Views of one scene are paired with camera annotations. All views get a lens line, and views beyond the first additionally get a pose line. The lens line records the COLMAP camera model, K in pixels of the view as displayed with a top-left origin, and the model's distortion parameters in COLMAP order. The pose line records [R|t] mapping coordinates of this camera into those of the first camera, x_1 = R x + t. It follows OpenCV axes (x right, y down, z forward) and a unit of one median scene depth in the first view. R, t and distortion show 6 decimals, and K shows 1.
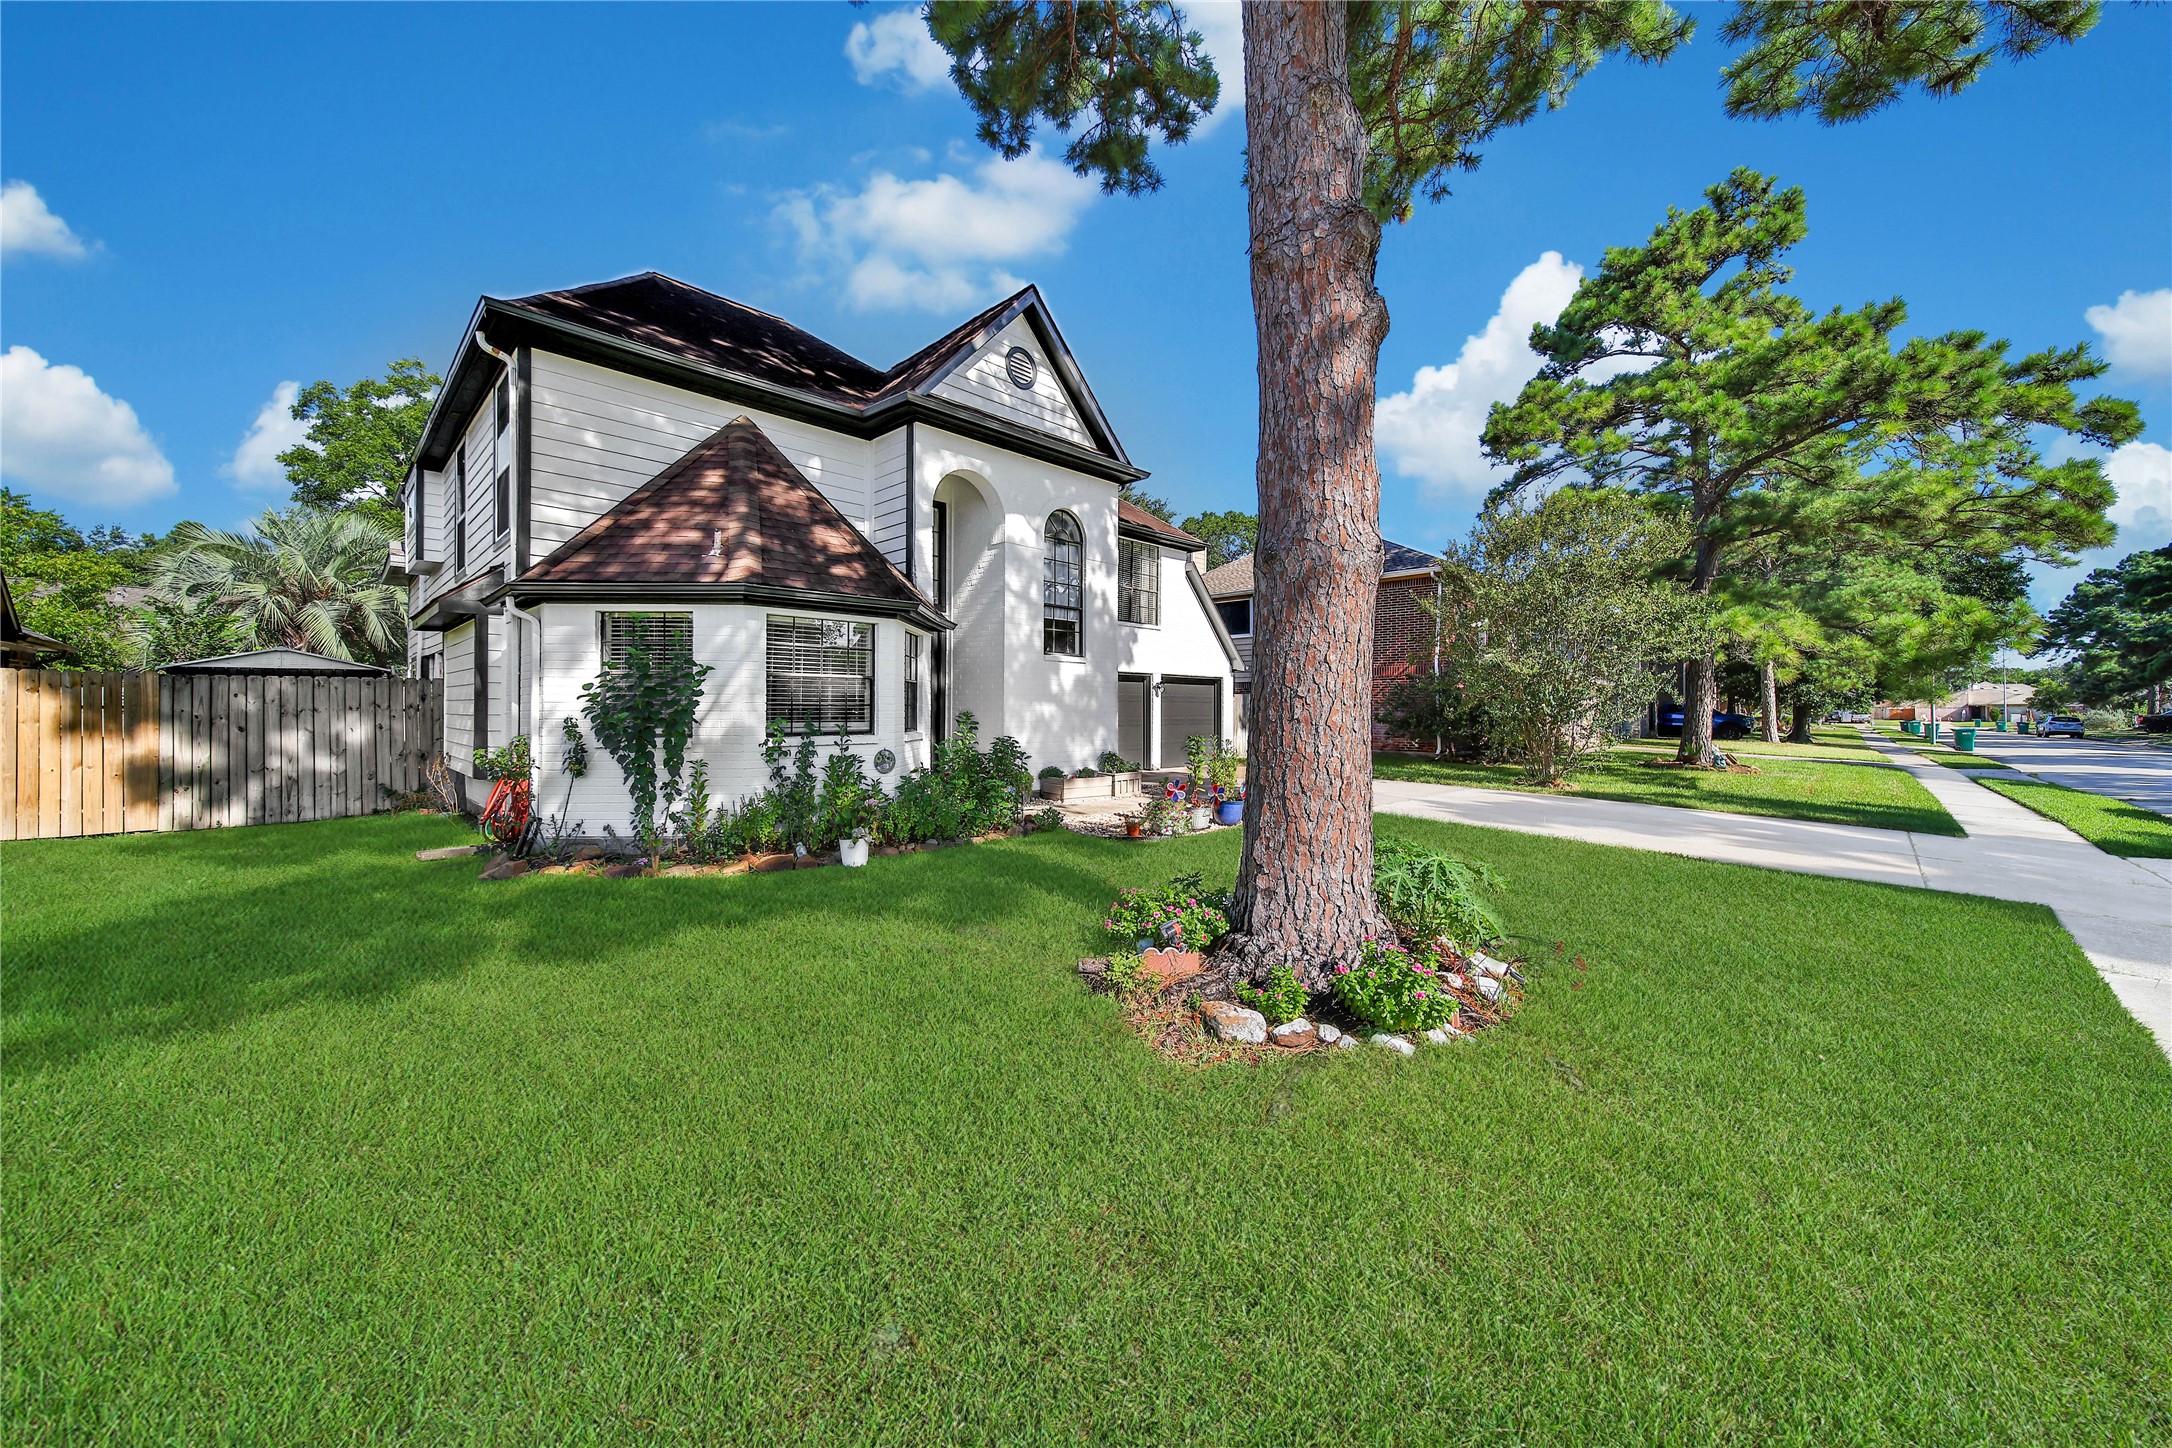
lens RADIAL K [[775.7, 0, 1092.8], [0, 775.7, 716.6], [0, 0, 1]] dist [0.002113, -0.000592]
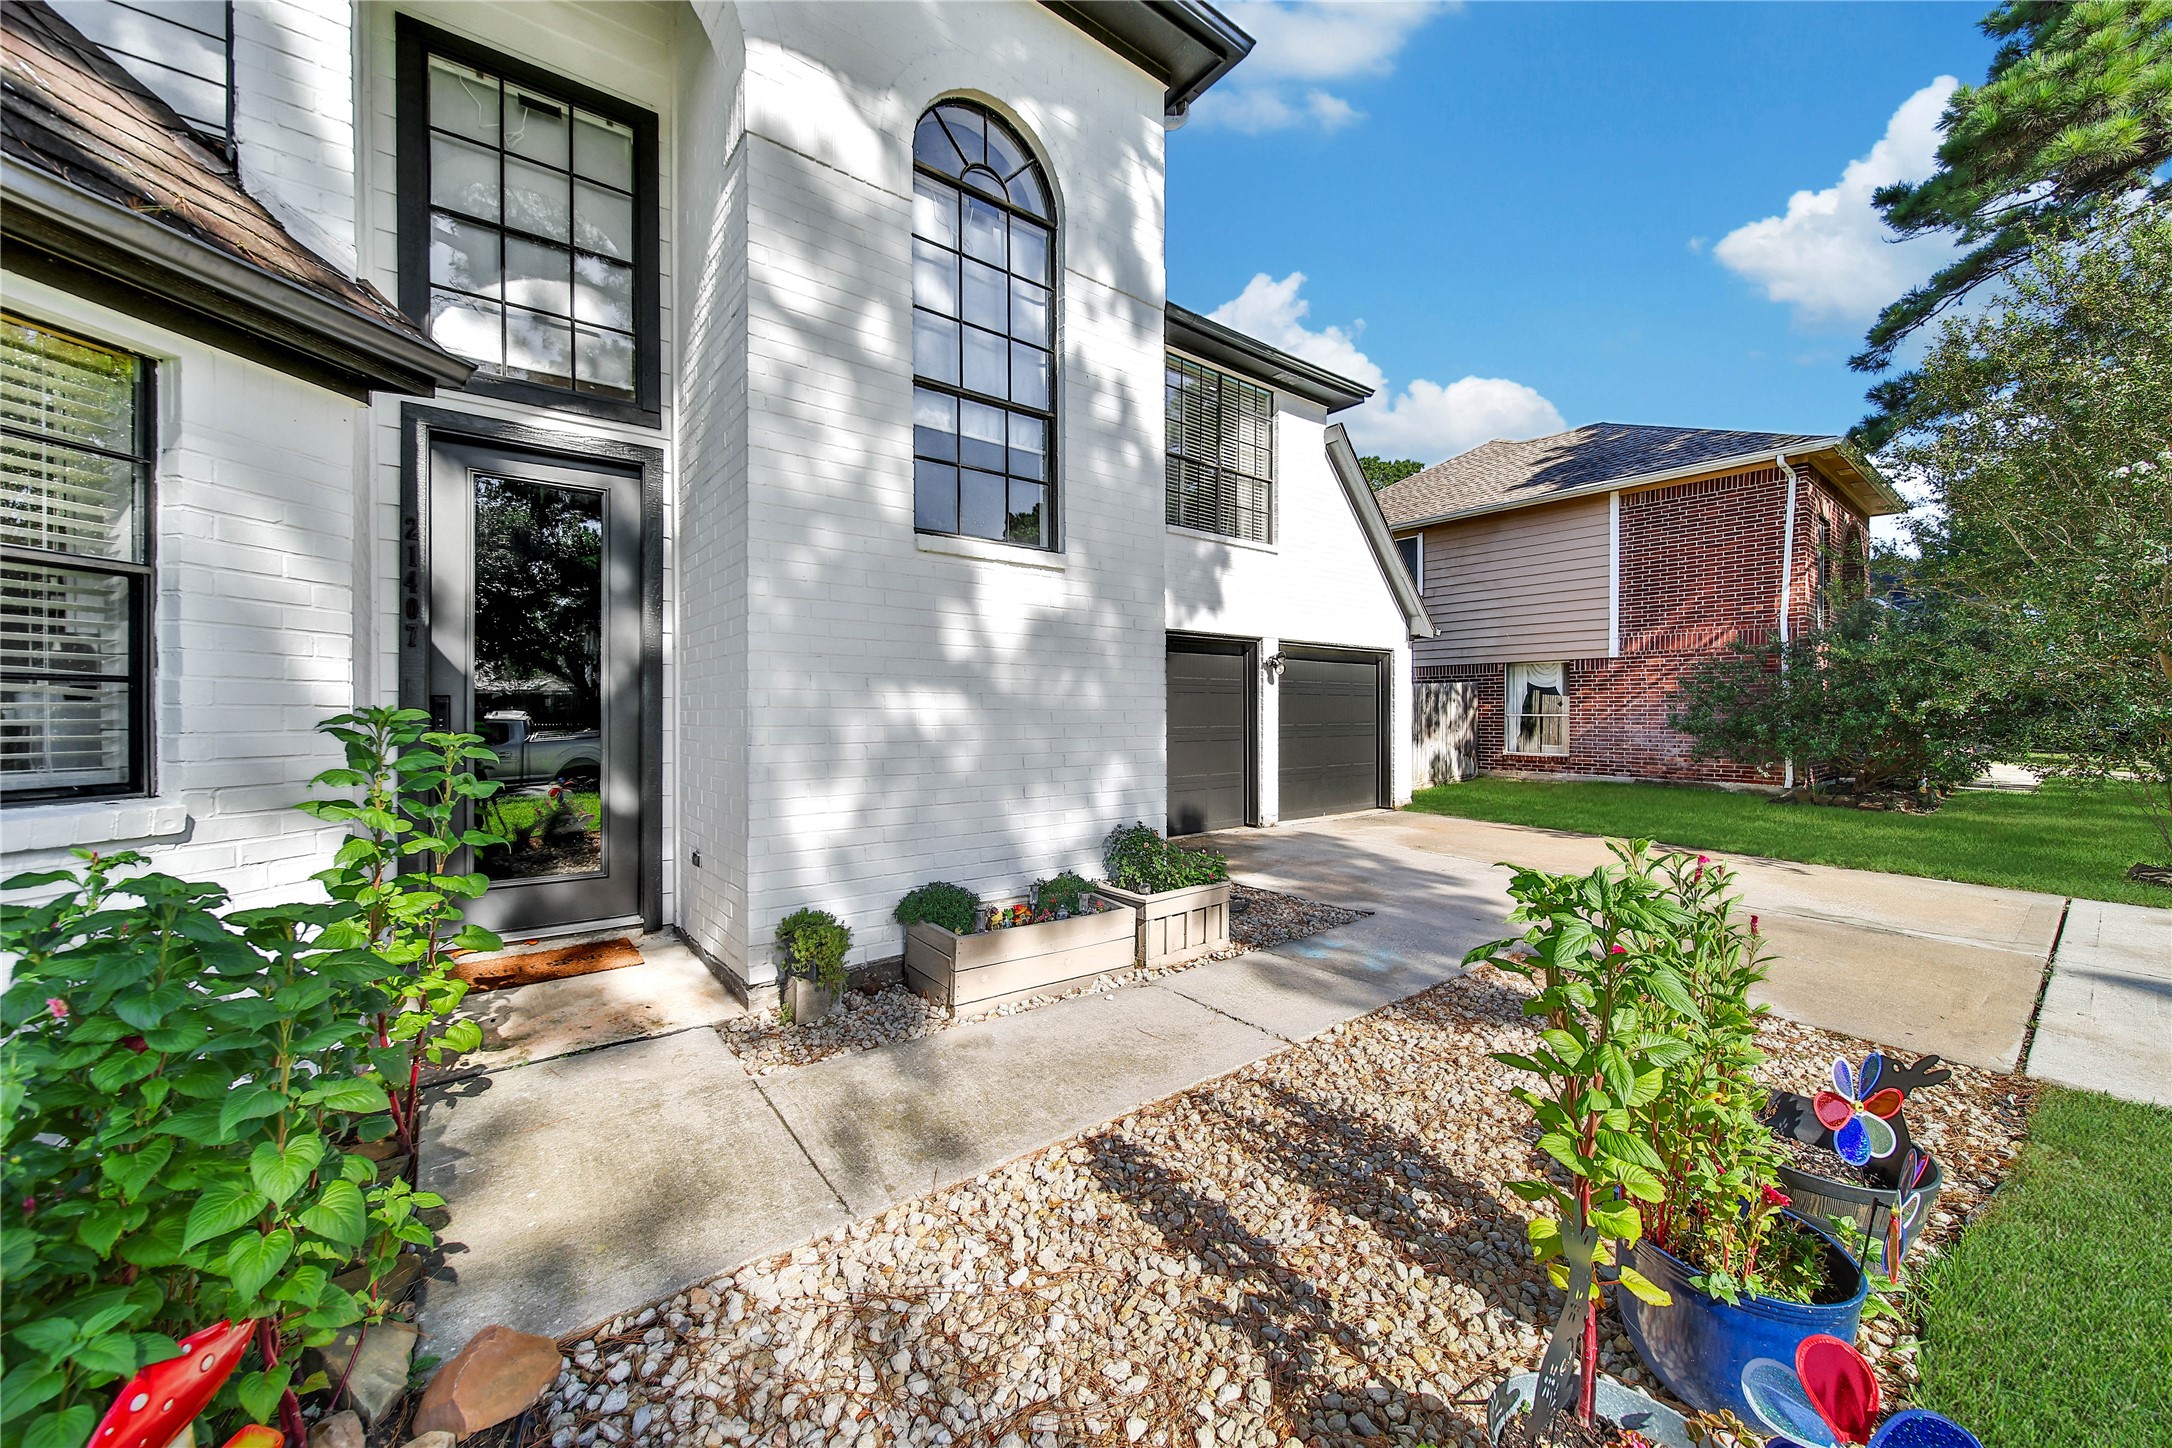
lens RADIAL K [[835.0, 0, 1090.3], [0, 835.0, 728.5], [0, 0, 1]] dist [0.003575, 0.000135]
pose [[0.992208, -0.001474, -0.124587, 0.048378], [0.002931, 0.999929, 0.011512, -0.004502], [0.124562, -0.011788, 0.992142, 0.633387]]
